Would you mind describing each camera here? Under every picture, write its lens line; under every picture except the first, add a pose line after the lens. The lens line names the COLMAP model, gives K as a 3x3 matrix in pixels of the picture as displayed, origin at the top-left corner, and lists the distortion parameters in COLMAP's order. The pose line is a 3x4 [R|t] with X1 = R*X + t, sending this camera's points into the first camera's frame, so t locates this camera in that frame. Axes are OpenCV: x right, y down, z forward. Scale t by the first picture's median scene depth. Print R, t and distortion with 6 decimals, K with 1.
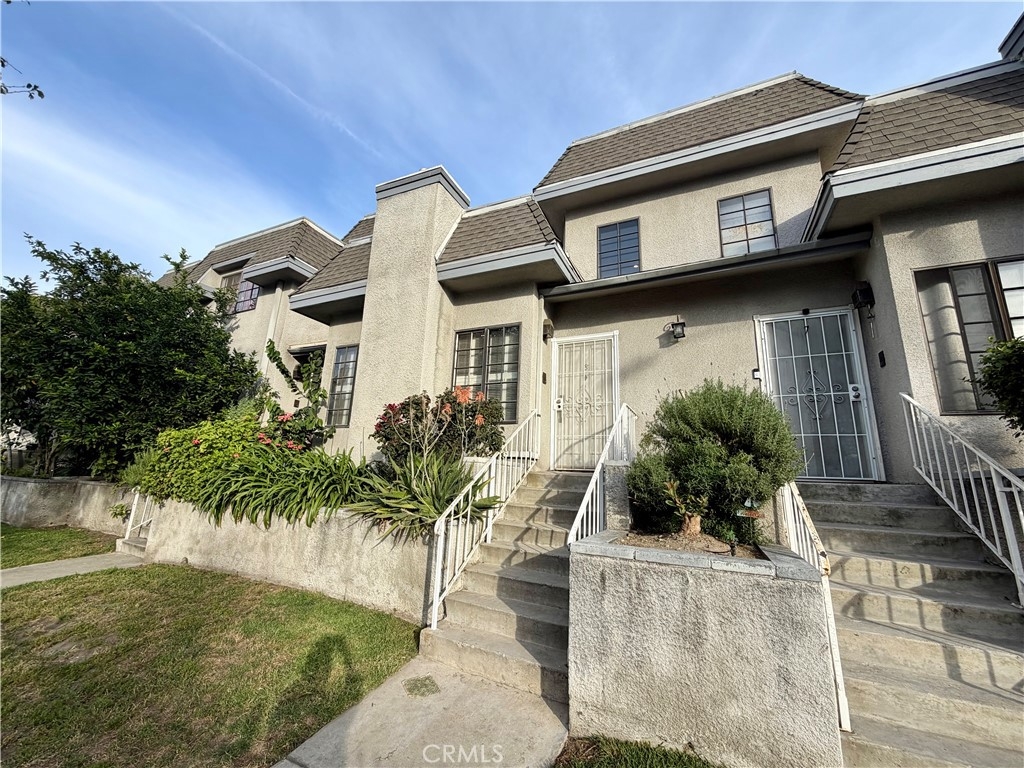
lens RADIAL K [[408.5, 0, 507.5], [0, 408.5, 382.8], [0, 0, 1]] dist [-0.000242, -0.000554]
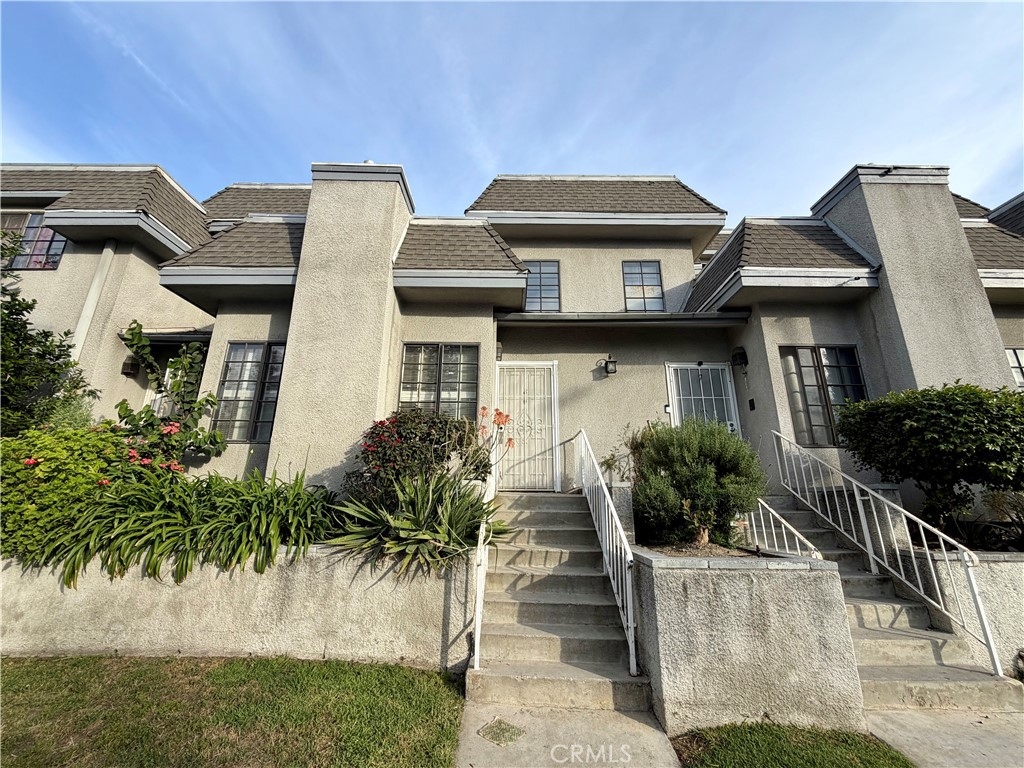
lens RADIAL K [[408.5, 0, 508.0], [0, 408.5, 383.4], [0, 0, 1]] dist [-0.000242, -0.000554]
pose [[0.906848, 0.083750, 0.413054, -0.380388], [-0.067532, 0.996269, -0.053739, 0.000684], [-0.416013, 0.020839, 0.909120, 0.077324]]
